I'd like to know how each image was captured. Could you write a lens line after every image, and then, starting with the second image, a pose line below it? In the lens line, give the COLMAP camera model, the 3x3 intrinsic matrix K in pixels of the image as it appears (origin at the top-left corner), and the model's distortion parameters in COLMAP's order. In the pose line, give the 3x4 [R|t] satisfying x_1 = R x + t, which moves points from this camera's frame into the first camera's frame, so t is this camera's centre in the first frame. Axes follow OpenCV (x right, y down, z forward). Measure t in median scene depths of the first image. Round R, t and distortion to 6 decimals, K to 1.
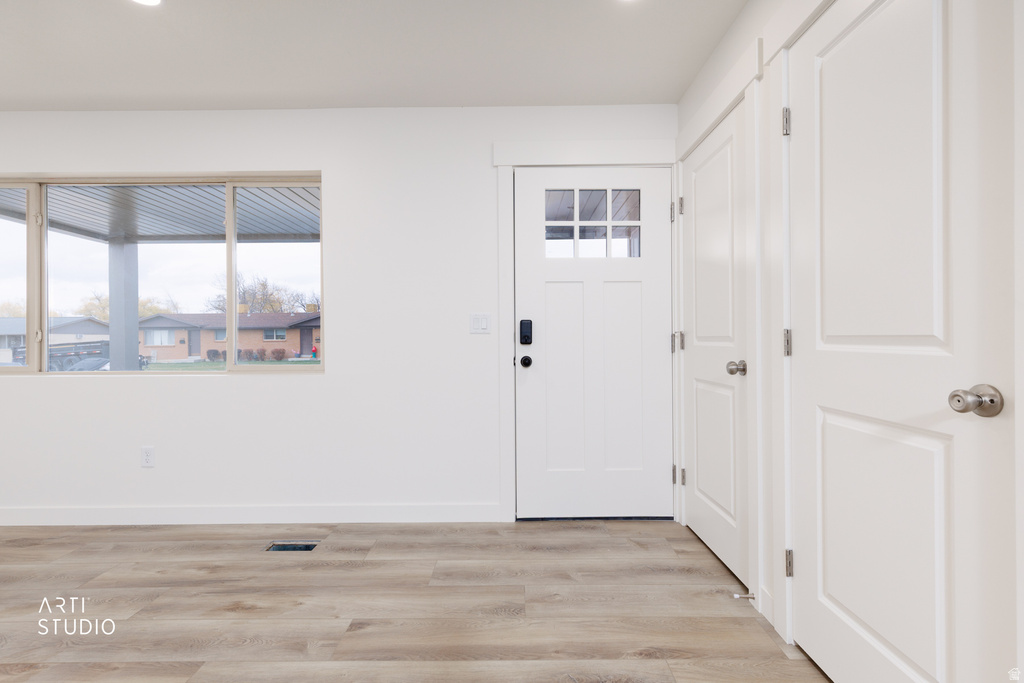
lens RADIAL K [[458.5, 0, 511.4], [0, 458.5, 338.2], [0, 0, 1]] dist [0.006380, -0.001108]
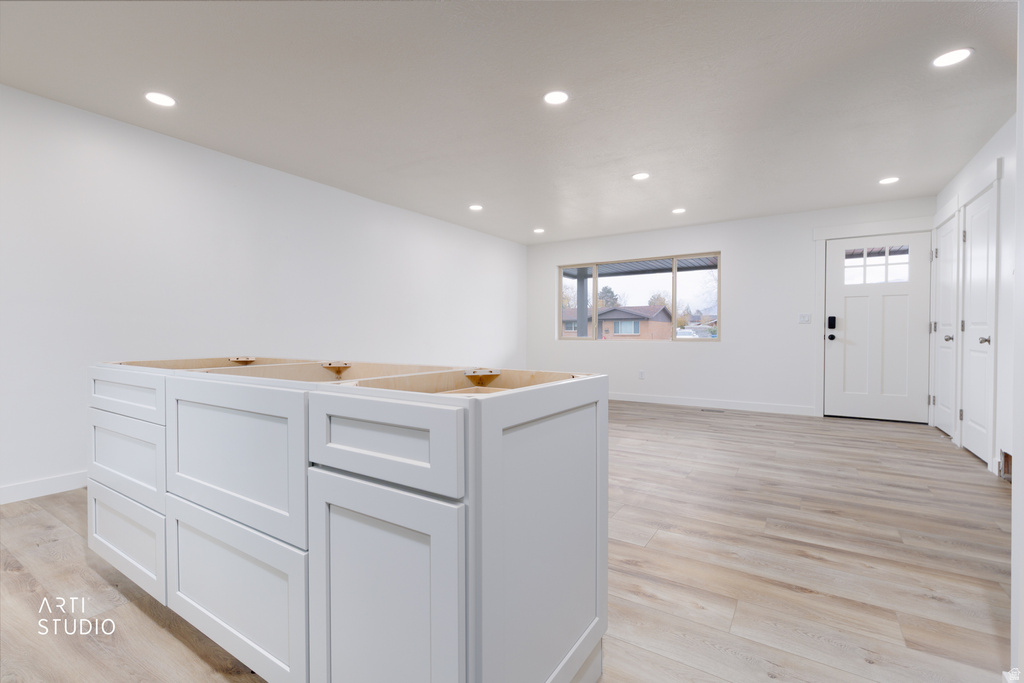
lens RADIAL K [[458.5, 0, 515.7], [0, 458.5, 341.4], [0, 0, 1]] dist [0.006380, -0.001108]
pose [[0.849337, 0.015876, -0.527612, -0.081746], [-0.002982, 0.999676, 0.025281, 0.023090], [0.527842, -0.019899, 0.849109, -1.467087]]
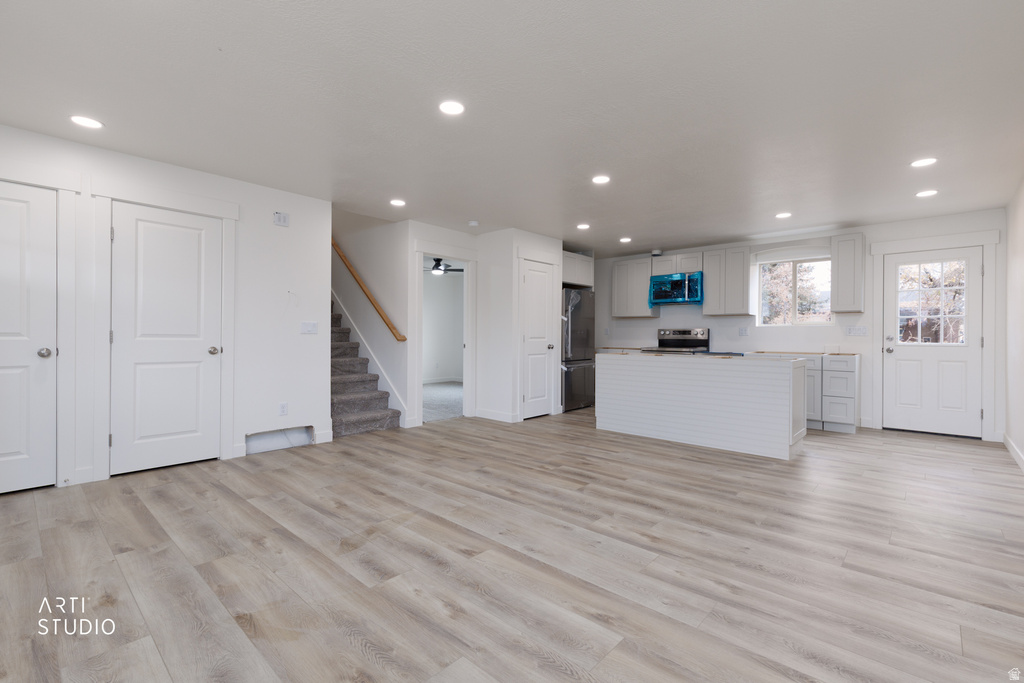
lens RADIAL K [[458.5, 0, 520.1], [0, 458.5, 335.9], [0, 0, 1]] dist [0.006380, -0.001108]
pose [[-0.749652, 0.000584, 0.661832, -1.380651], [-0.003059, 0.999986, -0.004347, 0.003798], [-0.661826, -0.005284, -0.749639, 0.827060]]
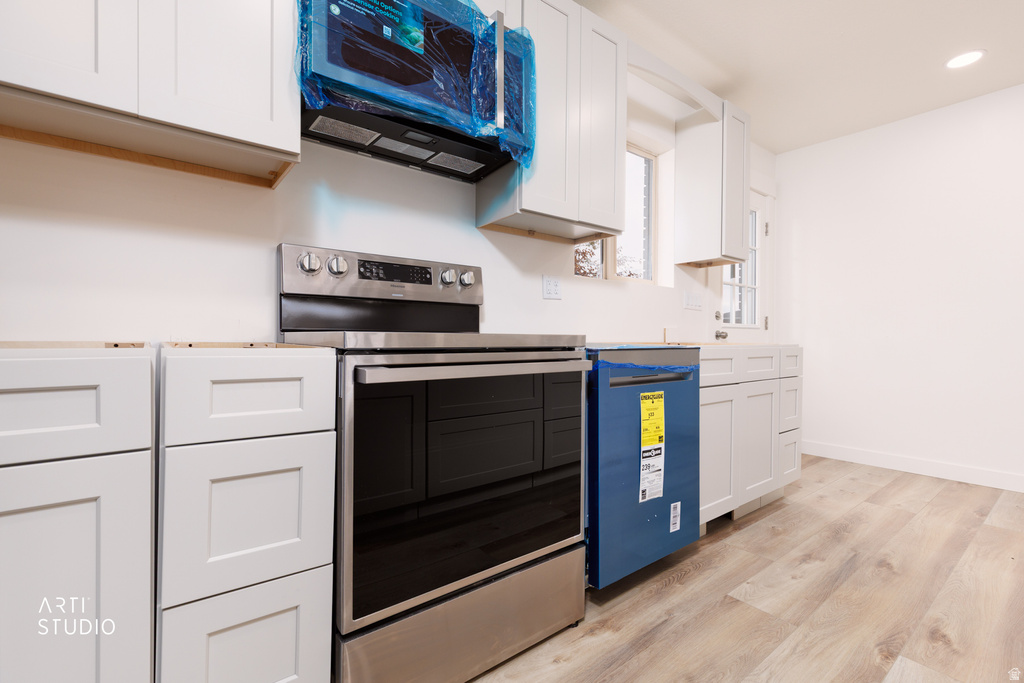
lens RADIAL K [[458.5, 0, 511.0], [0, 458.5, 337.5], [0, 0, 1]] dist [0.006380, -0.001108]
pose [[-0.774998, 0.002995, -0.631956, -0.042089], [0.004387, 0.999990, -0.000640, 0.061975], [0.631948, -0.003268, -0.775004, -1.198930]]
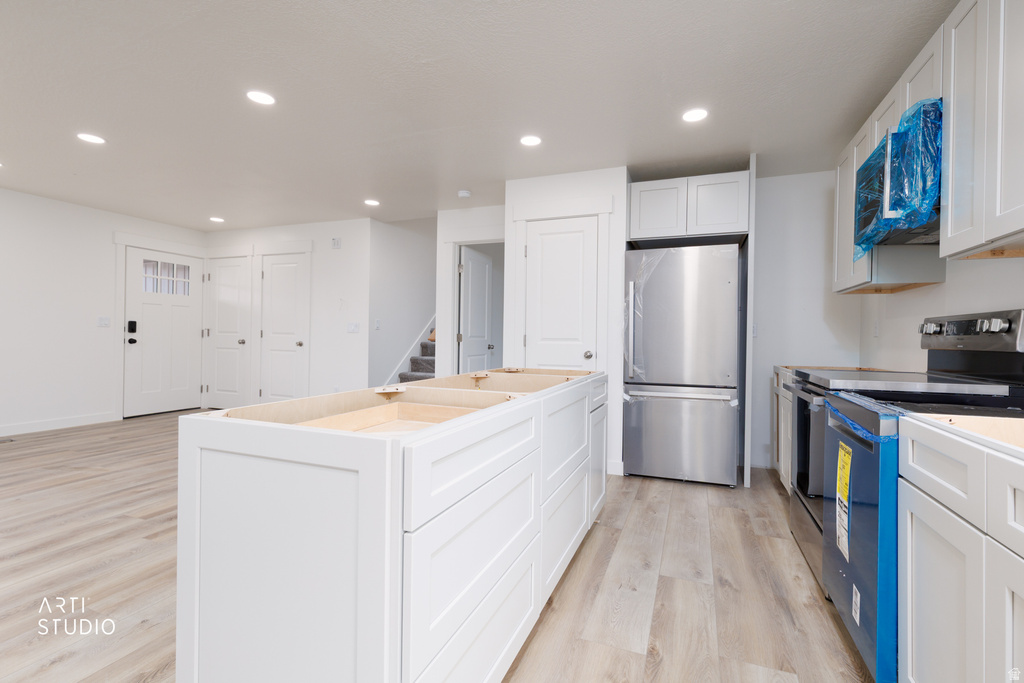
lens RADIAL K [[458.5, 0, 511.7], [0, 458.5, 342.1], [0, 0, 1]] dist [0.006380, -0.001108]
pose [[0.355884, 0.006735, 0.934506, -1.318205], [-0.023682, 0.999718, 0.001814, 0.011851], [-0.934230, -0.022777, 0.355943, -1.364316]]
